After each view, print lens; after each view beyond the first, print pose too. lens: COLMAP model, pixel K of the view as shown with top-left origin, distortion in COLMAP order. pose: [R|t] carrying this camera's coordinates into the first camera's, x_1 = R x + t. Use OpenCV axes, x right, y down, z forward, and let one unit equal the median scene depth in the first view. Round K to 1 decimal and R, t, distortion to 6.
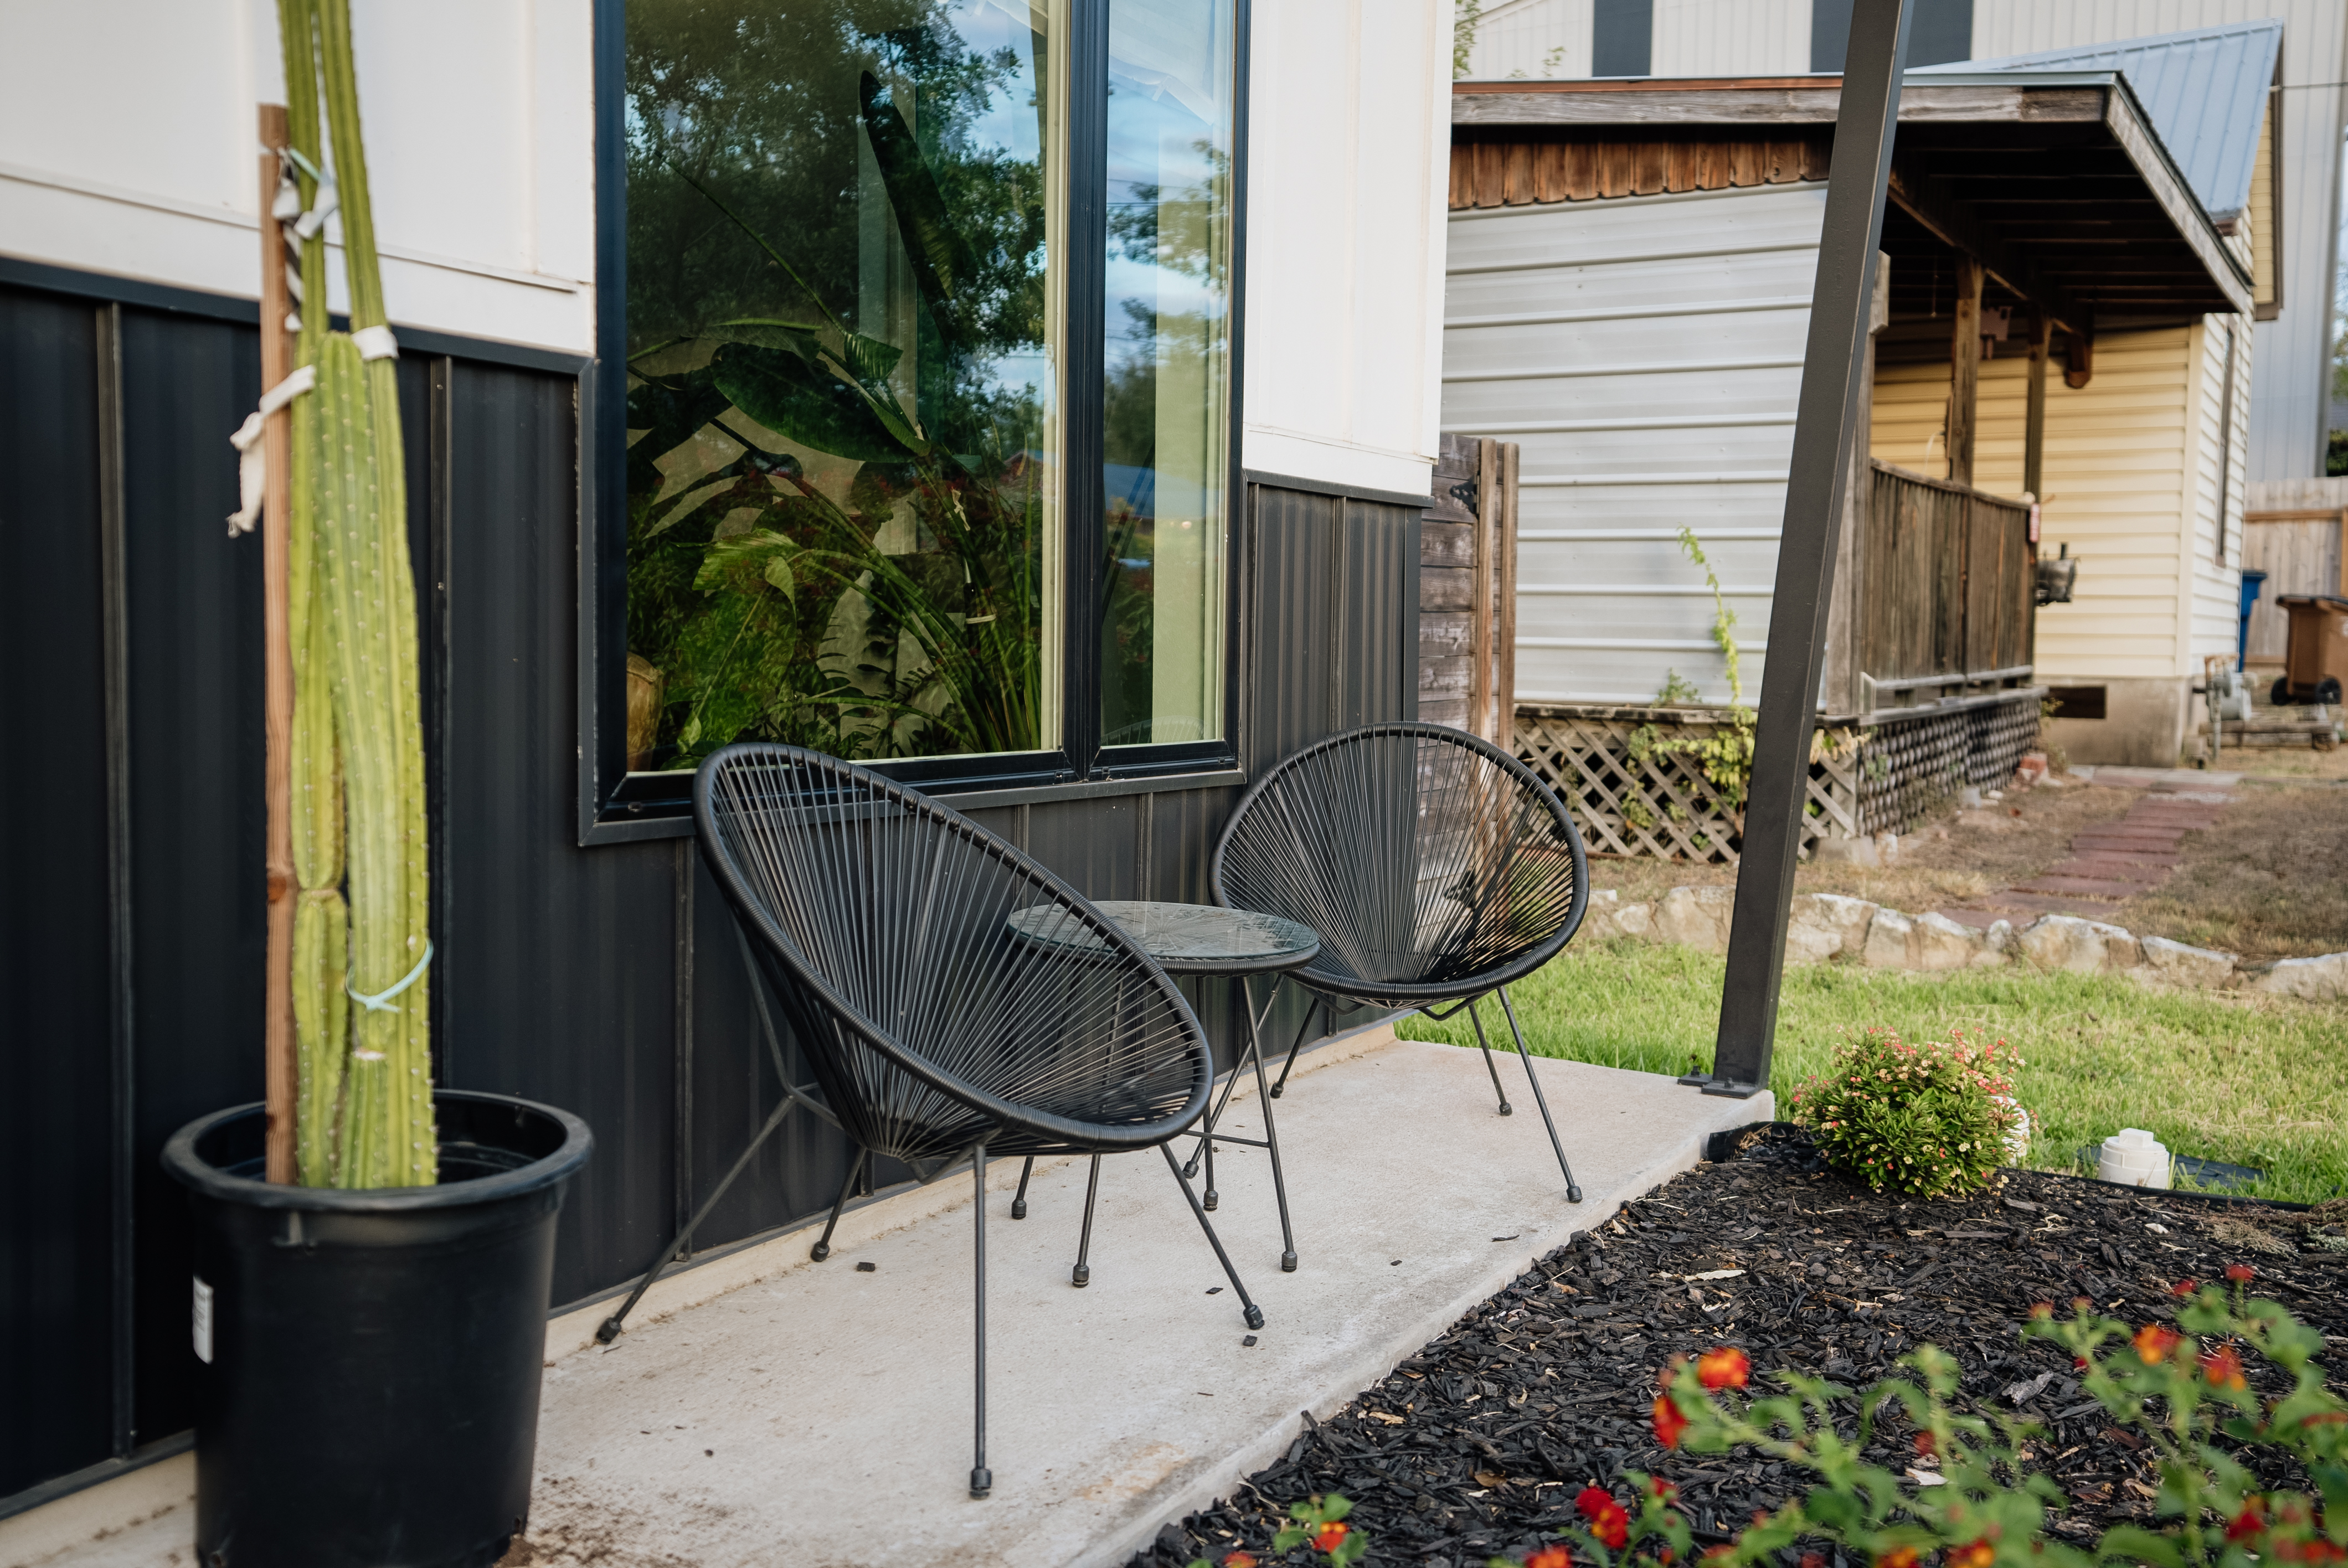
lens RADIAL K [[2290.5, 0, 1173.2], [0, 2290.5, 783.3], [0, 0, 1]] dist [0.013696, 0.000000]
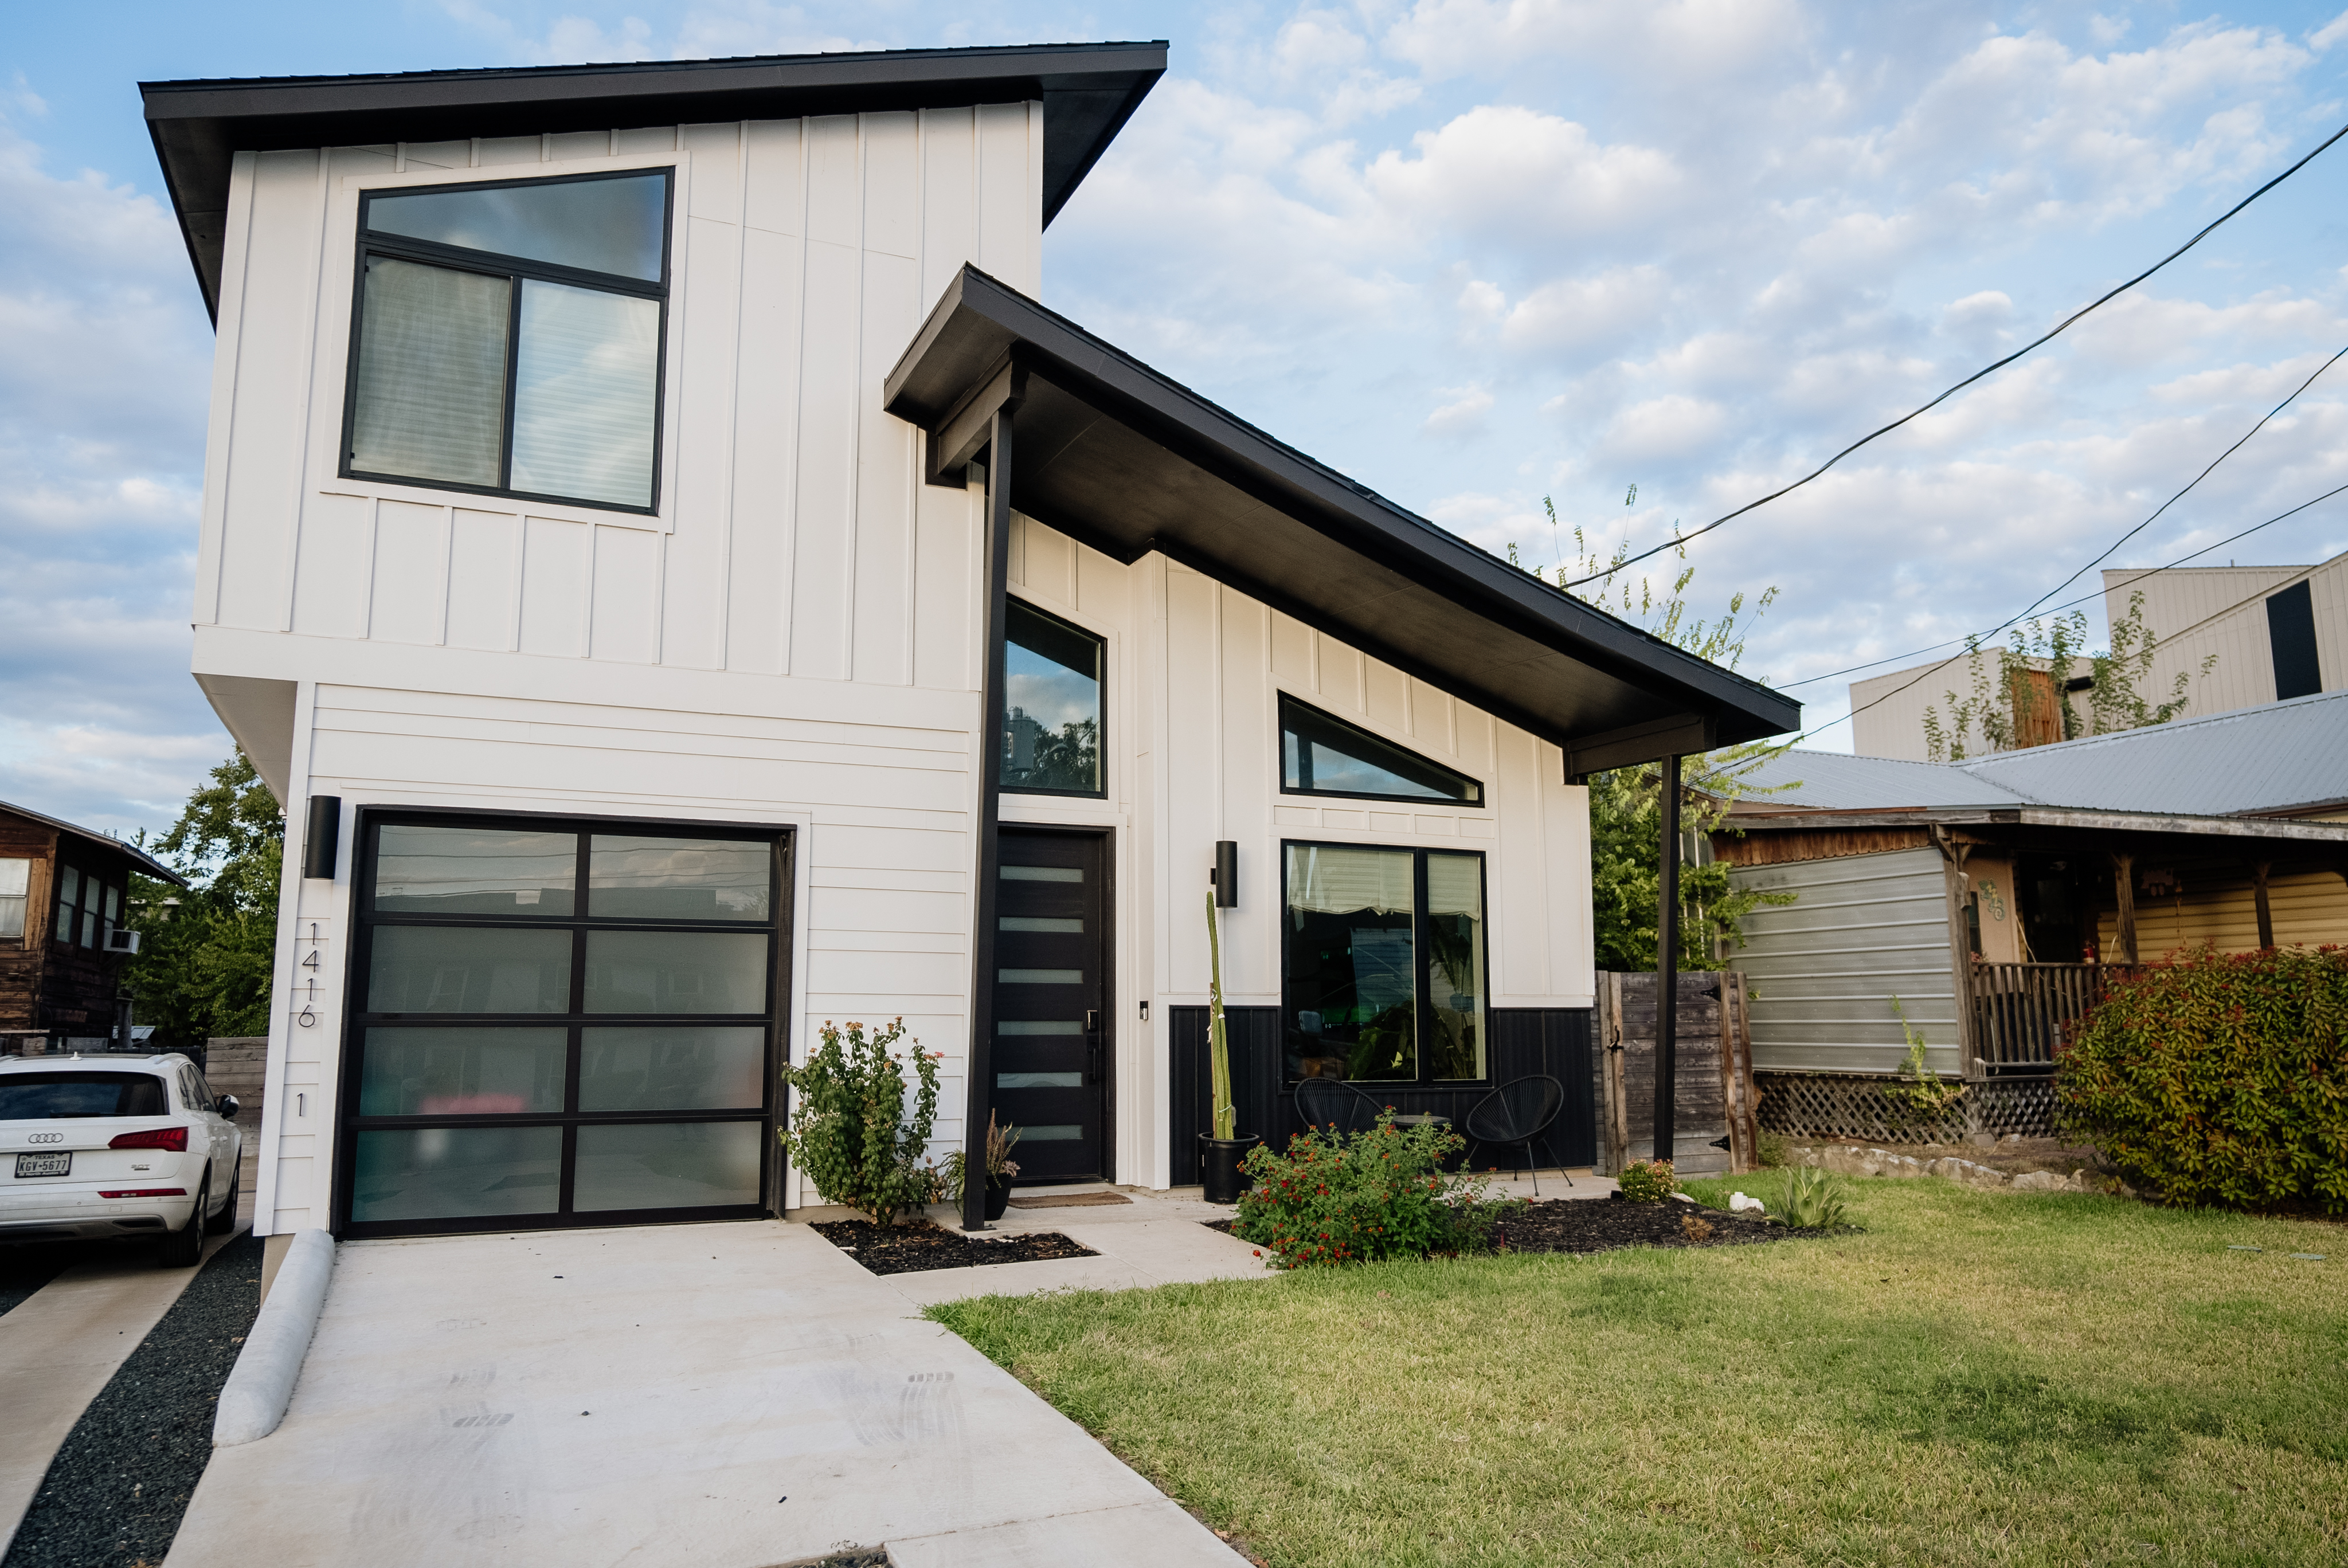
lens RADIAL K [[1578.3, 0, 1172.7], [0, 1578.3, 786.1], [0, 0, 1]] dist [0.006200, 0.001218]
pose [[0.816343, -0.105499, -0.567851, 0.573961], [-0.021721, 0.976873, -0.212716, 0.038006], [0.577159, 0.185983, 0.795171, -0.750893]]
